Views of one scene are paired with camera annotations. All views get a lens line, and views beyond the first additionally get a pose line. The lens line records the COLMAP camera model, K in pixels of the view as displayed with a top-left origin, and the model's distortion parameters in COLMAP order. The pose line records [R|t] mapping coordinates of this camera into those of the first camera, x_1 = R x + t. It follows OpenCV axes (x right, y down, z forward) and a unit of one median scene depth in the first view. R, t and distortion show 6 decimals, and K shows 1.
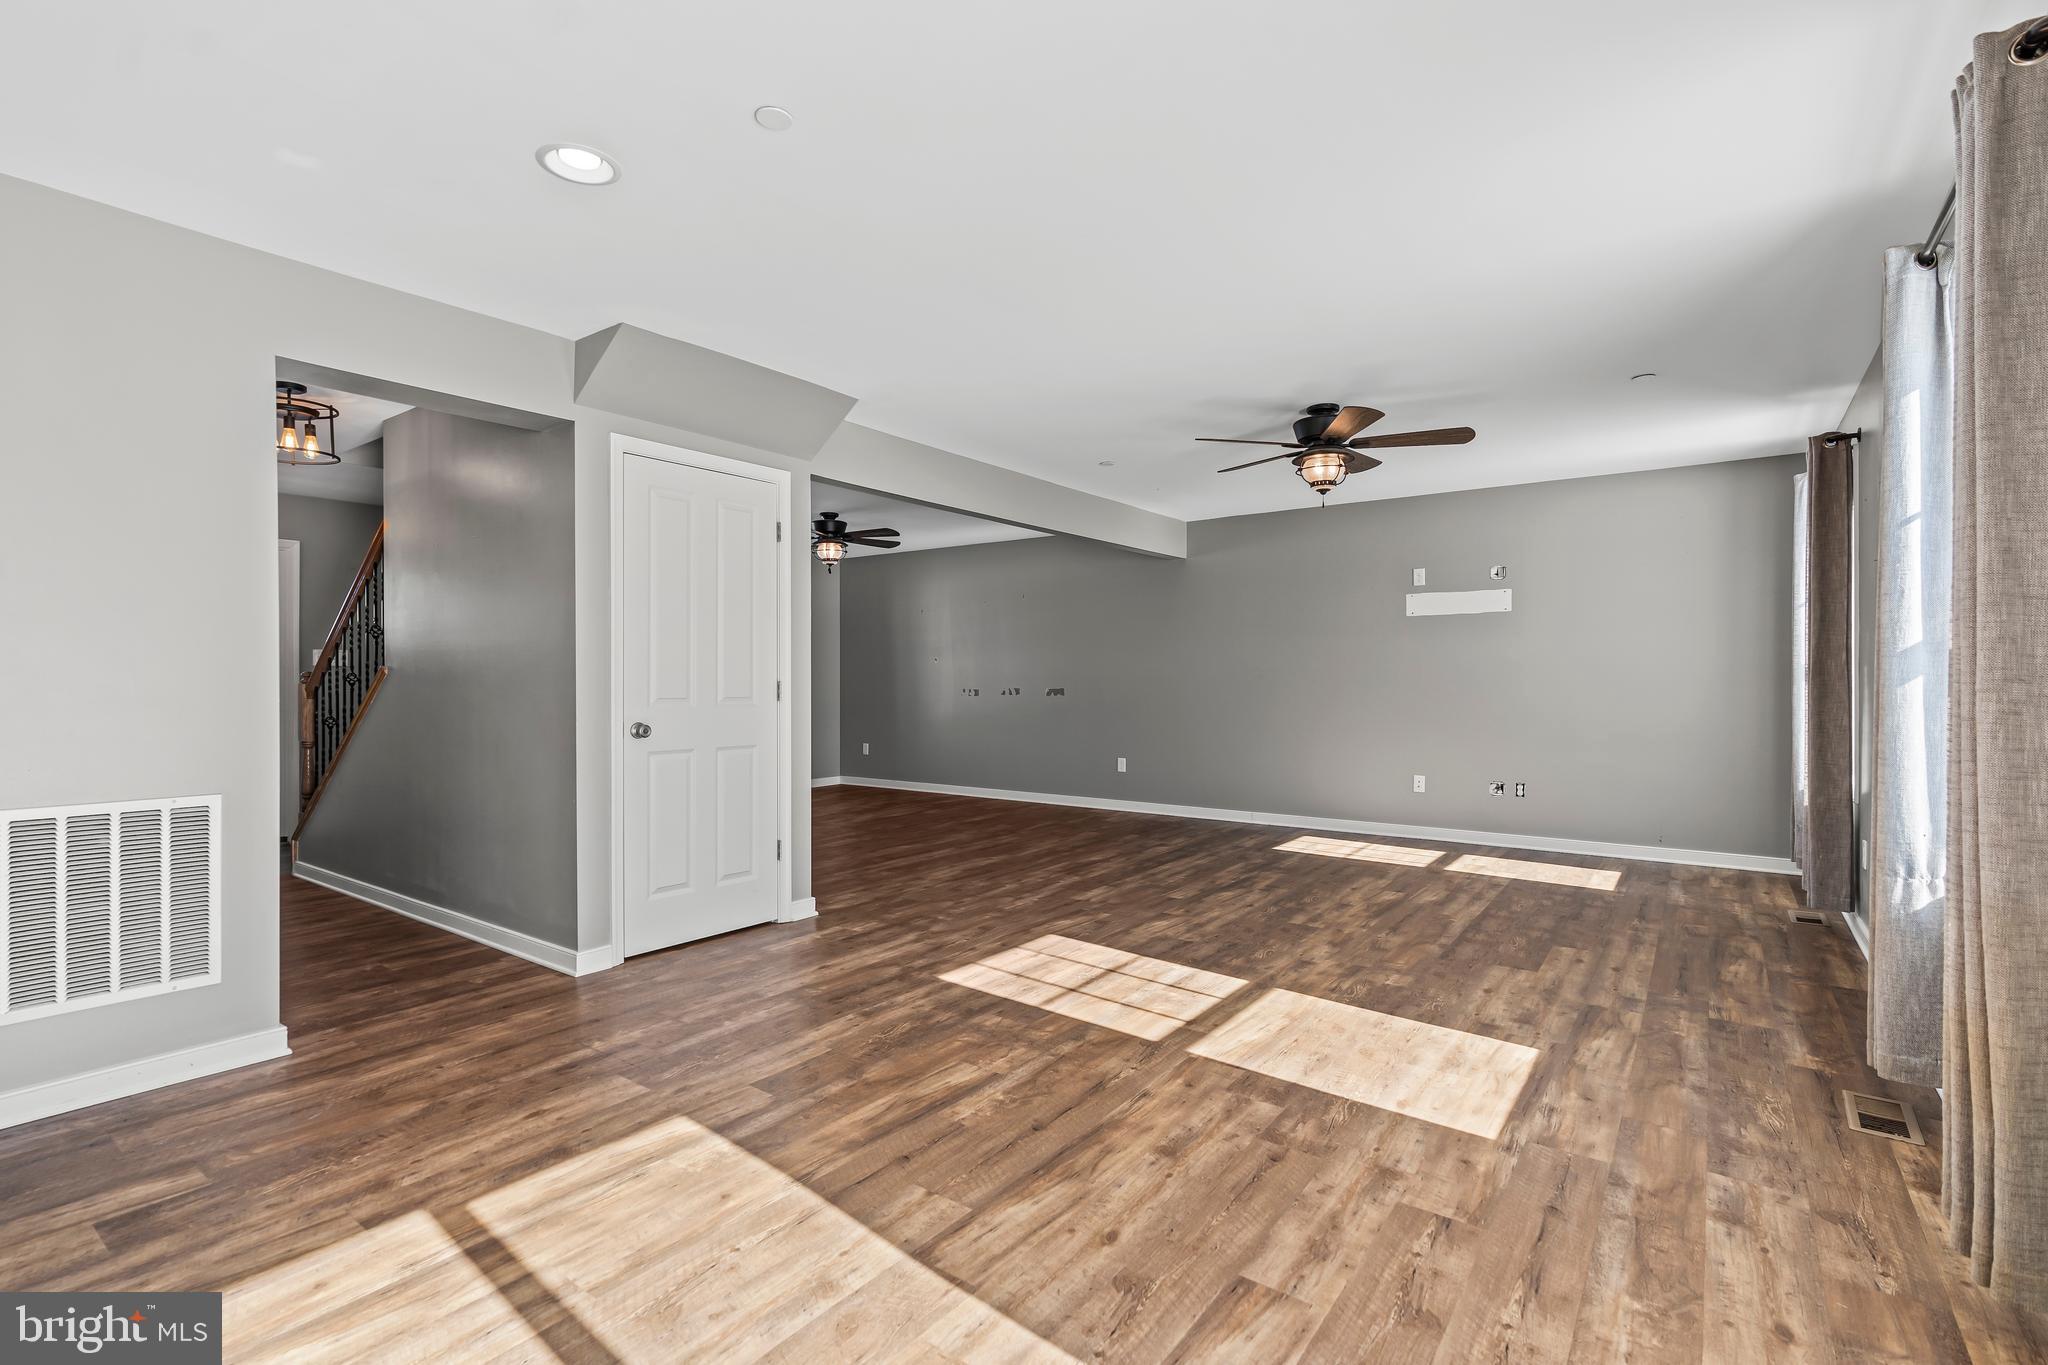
lens RADIAL K [[932.5, 0, 1024.6], [0, 932.5, 687.6], [0, 0, 1]] dist [-0.007692, 0.003790]
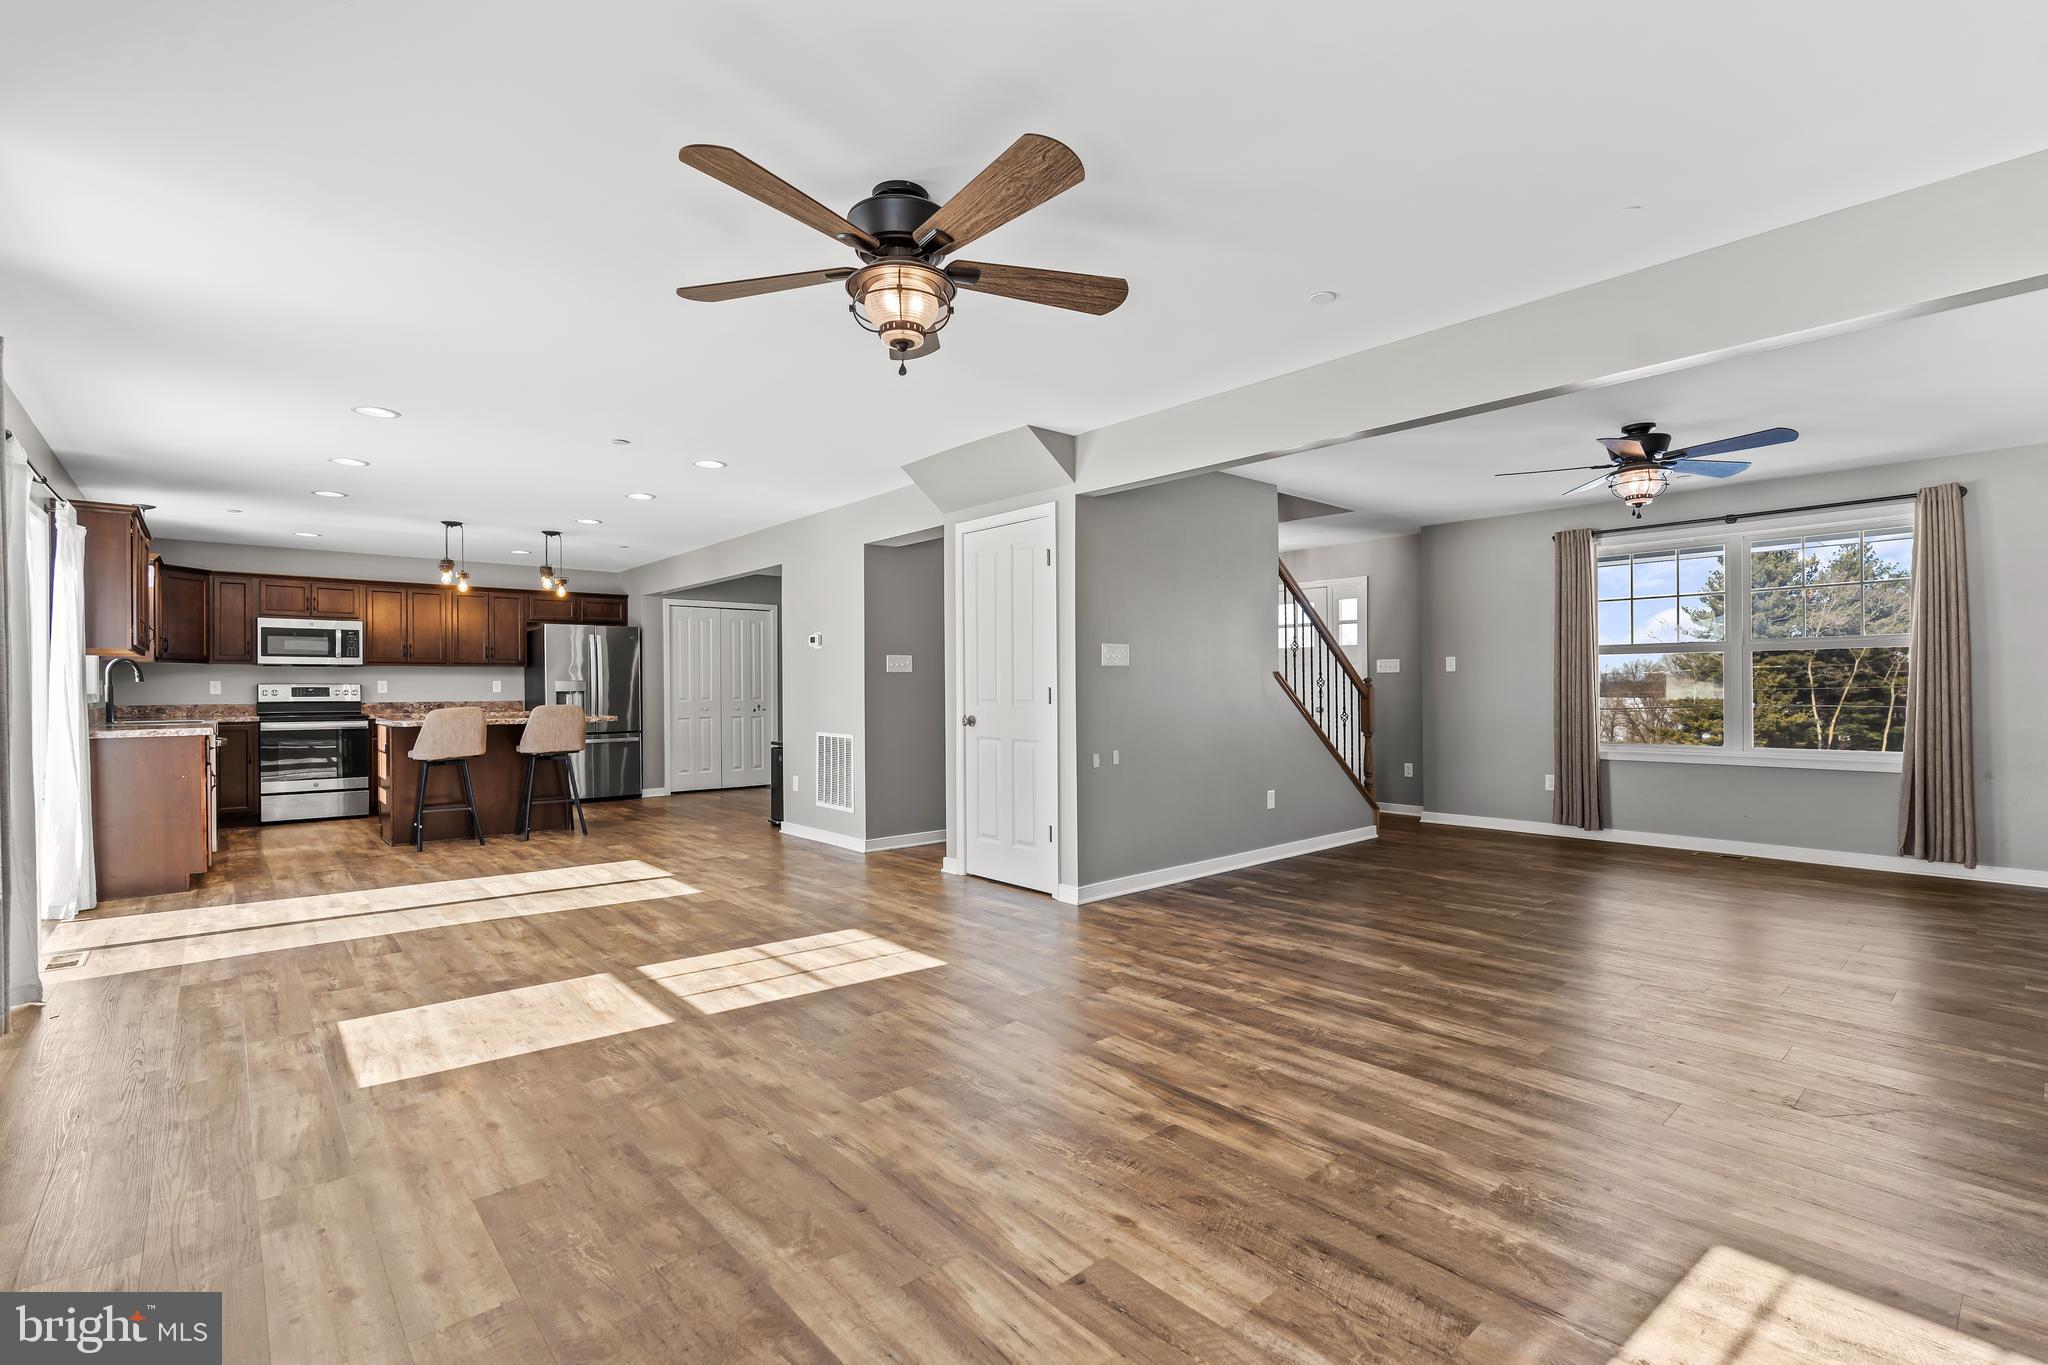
lens RADIAL K [[921.7, 0, 1014.4], [0, 921.7, 692.5], [0, 0, 1]] dist [0.001151, 0.000674]
pose [[-0.218483, 0.007535, -0.975812, 1.042470], [-0.001814, 0.999965, 0.008128, -0.011273], [0.975839, 0.003546, -0.218462, 1.466195]]
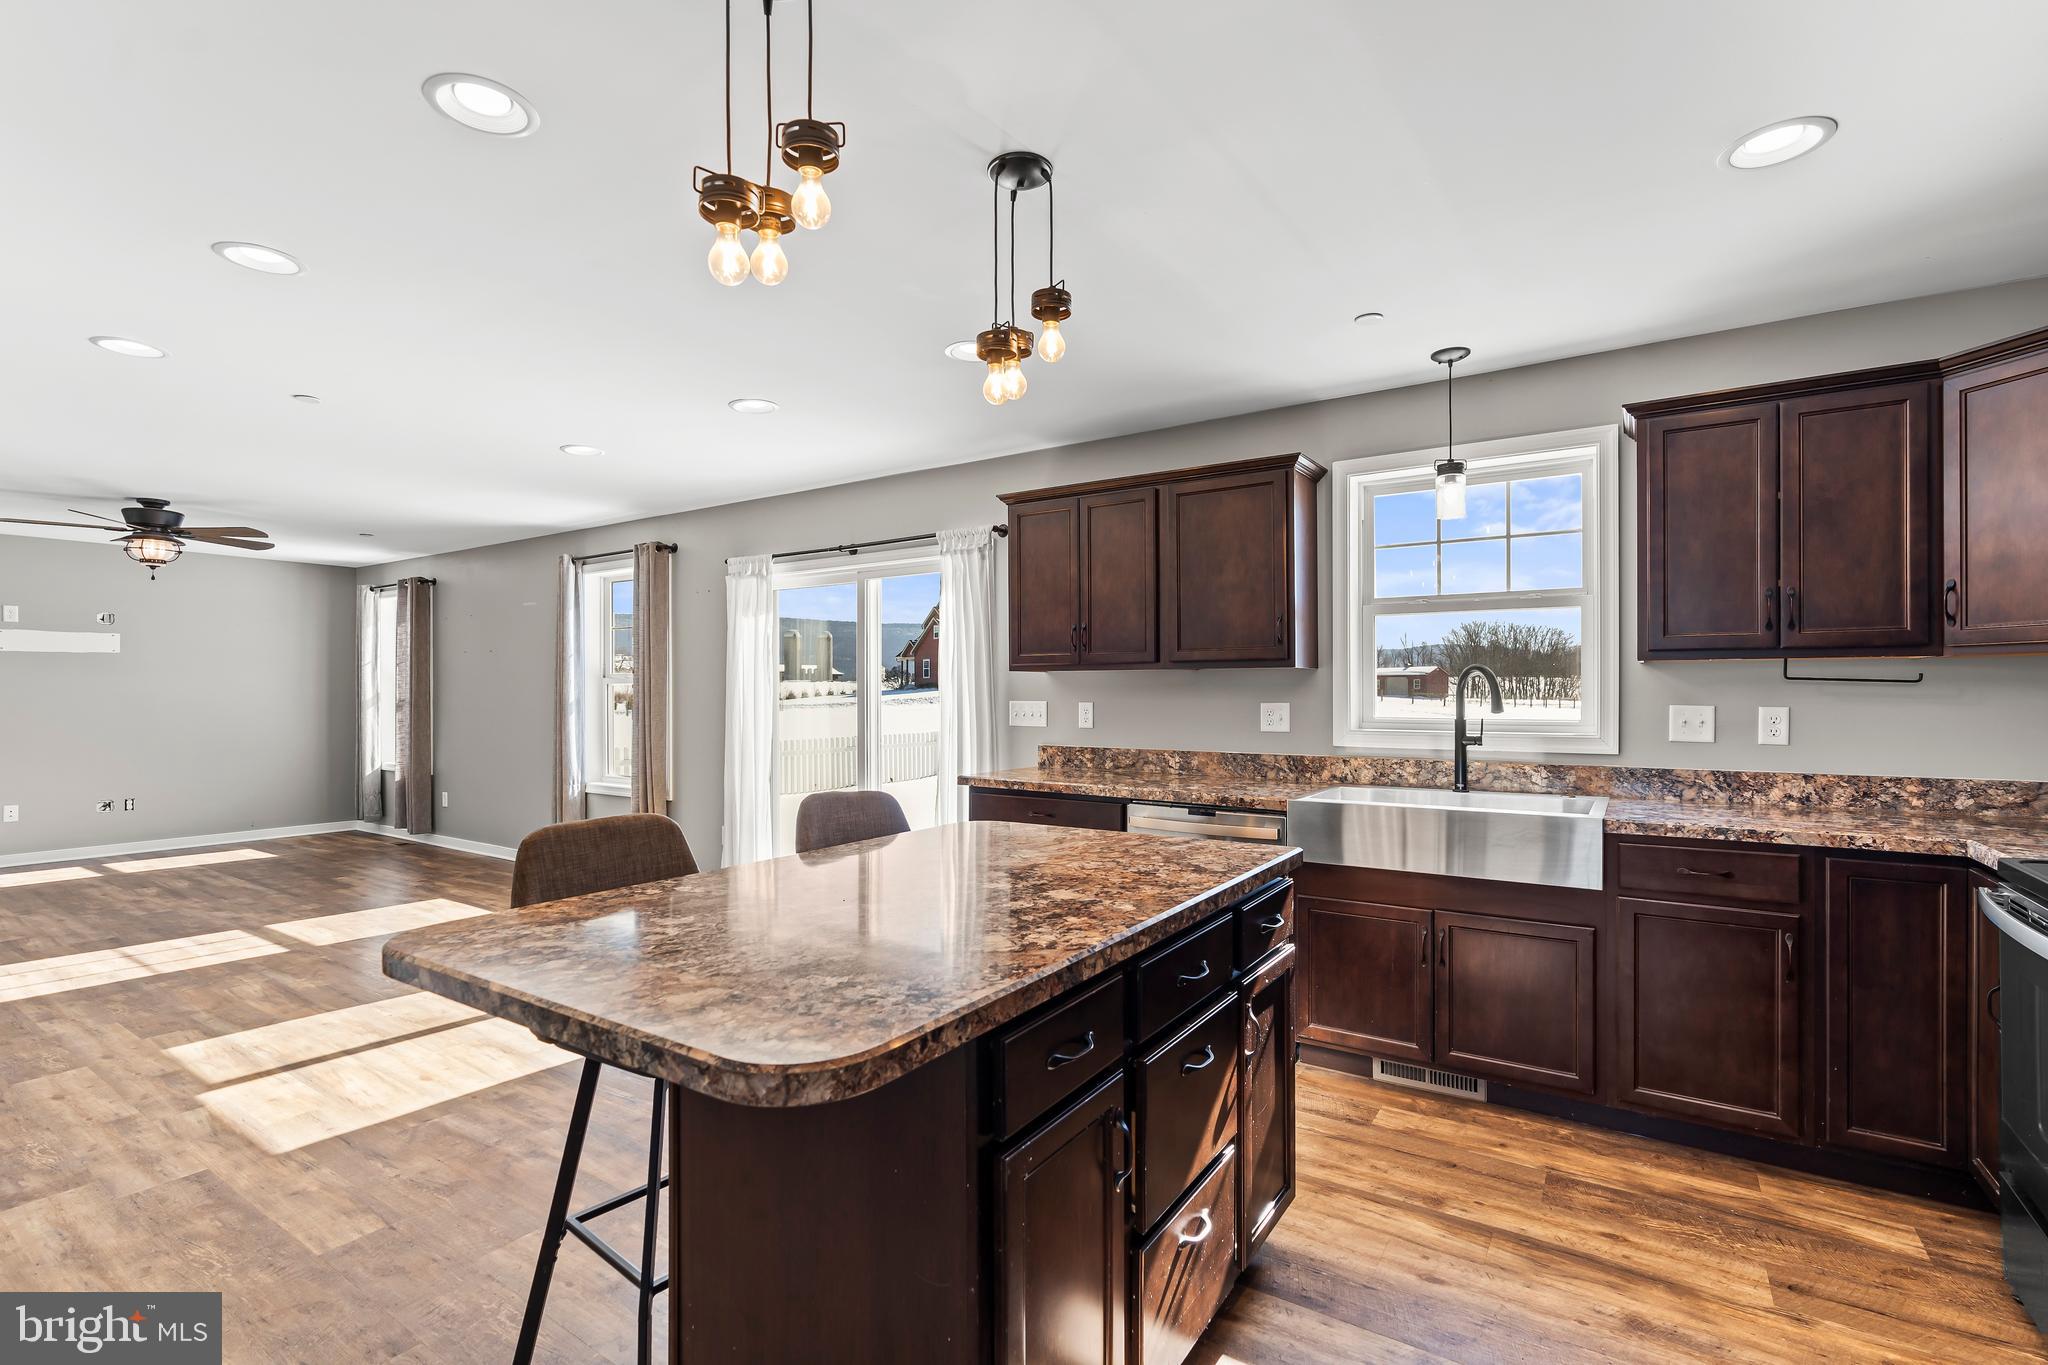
lens RADIAL K [[932.5, 0, 1024.6], [0, 932.5, 687.6], [0, 0, 1]] dist [-0.007692, 0.003790]
pose [[-0.049780, 0.005175, 0.998747, -1.229922], [0.009510, 0.999944, -0.004707, -0.039161], [-0.998715, 0.009264, -0.049827, -0.137701]]
